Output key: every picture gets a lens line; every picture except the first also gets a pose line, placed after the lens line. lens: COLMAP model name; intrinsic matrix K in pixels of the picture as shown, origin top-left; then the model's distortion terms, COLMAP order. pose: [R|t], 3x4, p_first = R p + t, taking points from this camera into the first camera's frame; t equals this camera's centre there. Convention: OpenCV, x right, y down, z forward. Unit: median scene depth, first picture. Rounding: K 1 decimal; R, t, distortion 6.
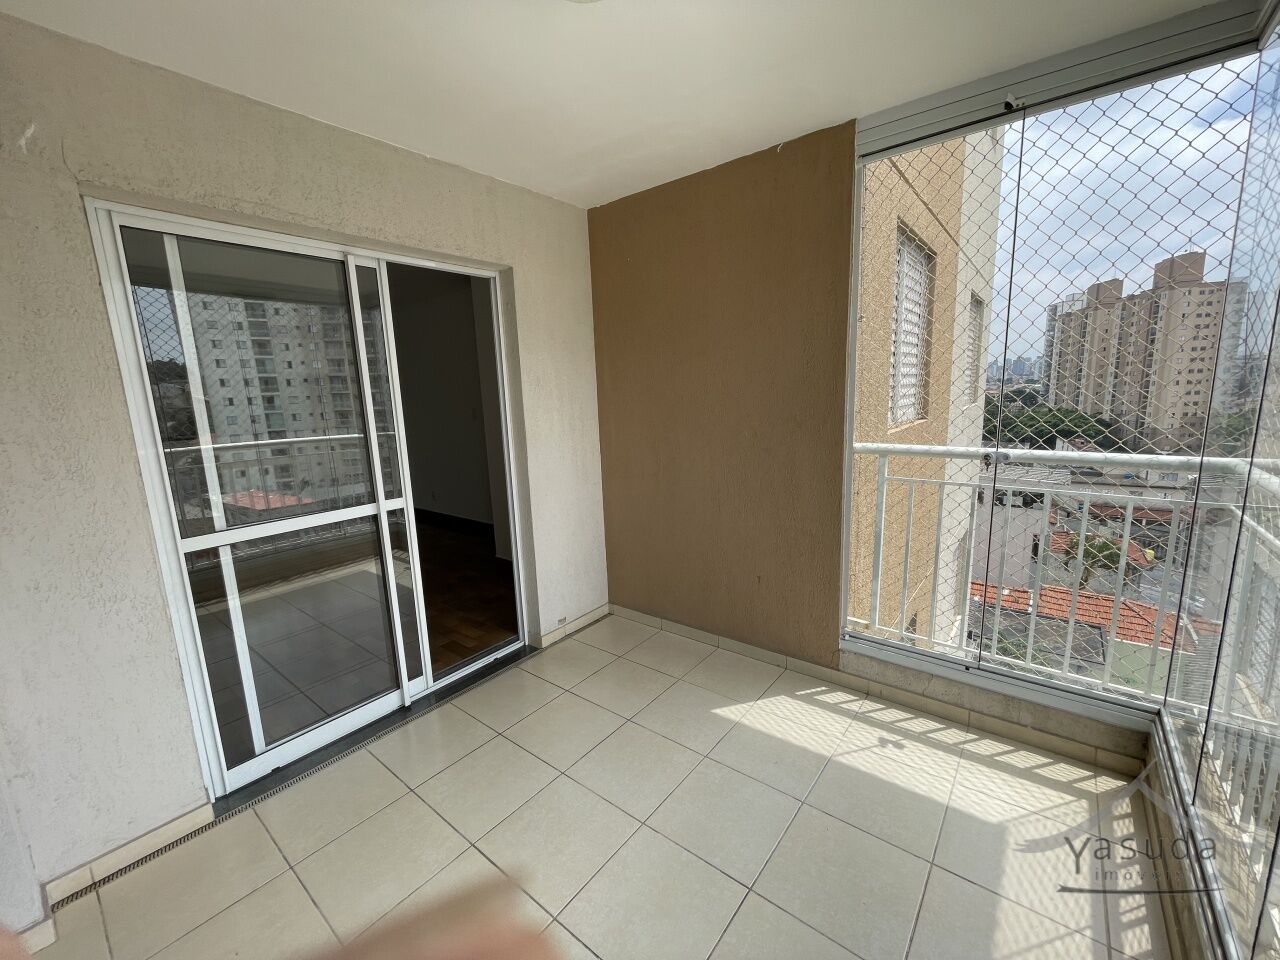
lens RADIAL K [[517.1, 0, 645.1], [0, 517.1, 484.7], [0, 0, 1]] dist [0.000678, 0.000247]
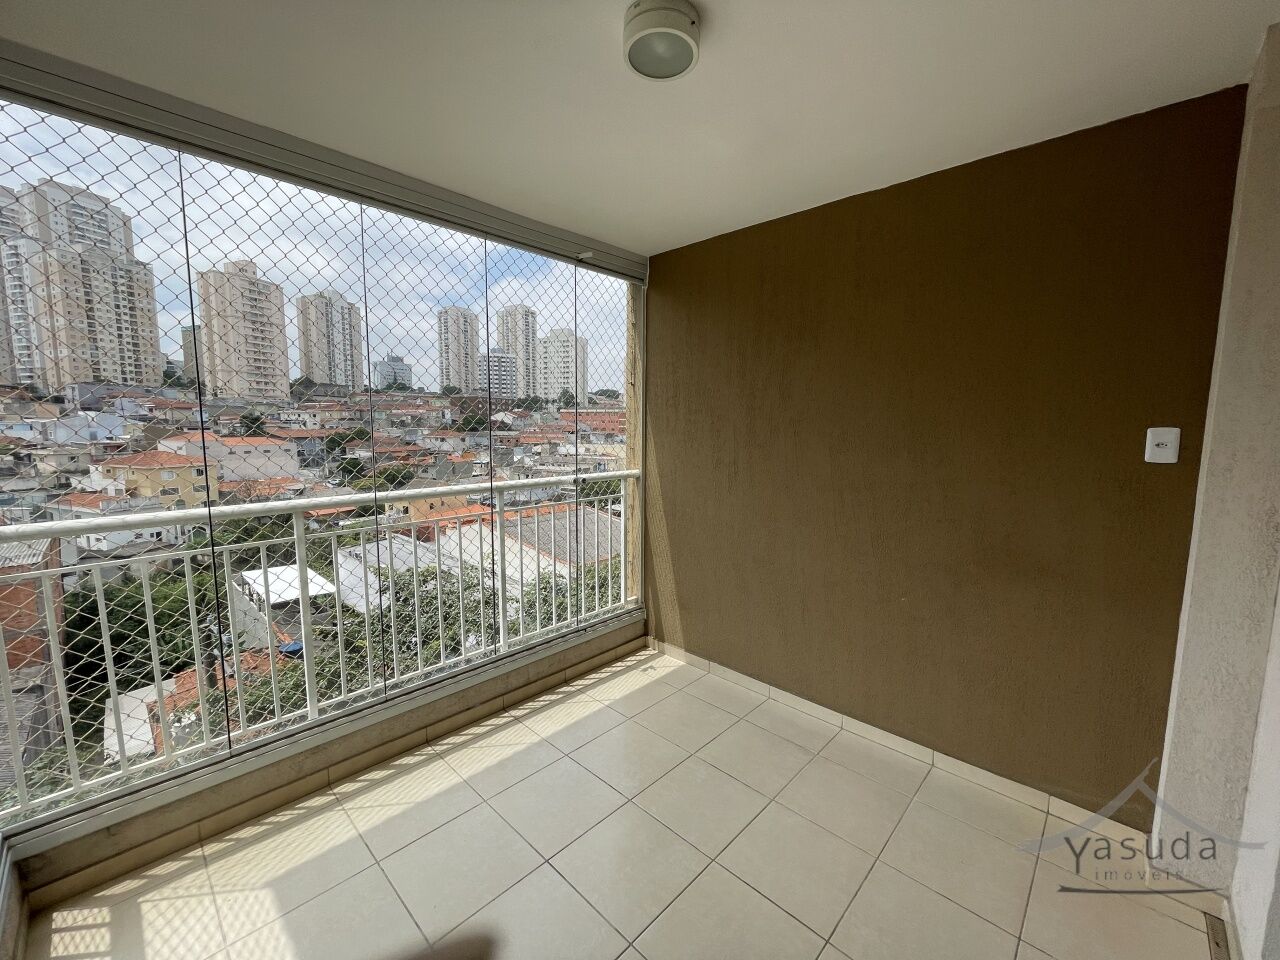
lens RADIAL K [[517.1, 0, 641.2], [0, 517.1, 477.7], [0, 0, 1]] dist [0.000678, 0.000247]
pose [[-0.995405, 0.019012, 0.093844, -0.073304], [0.044458, 0.959804, 0.277127, -0.234896], [-0.084803, 0.280026, -0.956240, 1.318470]]
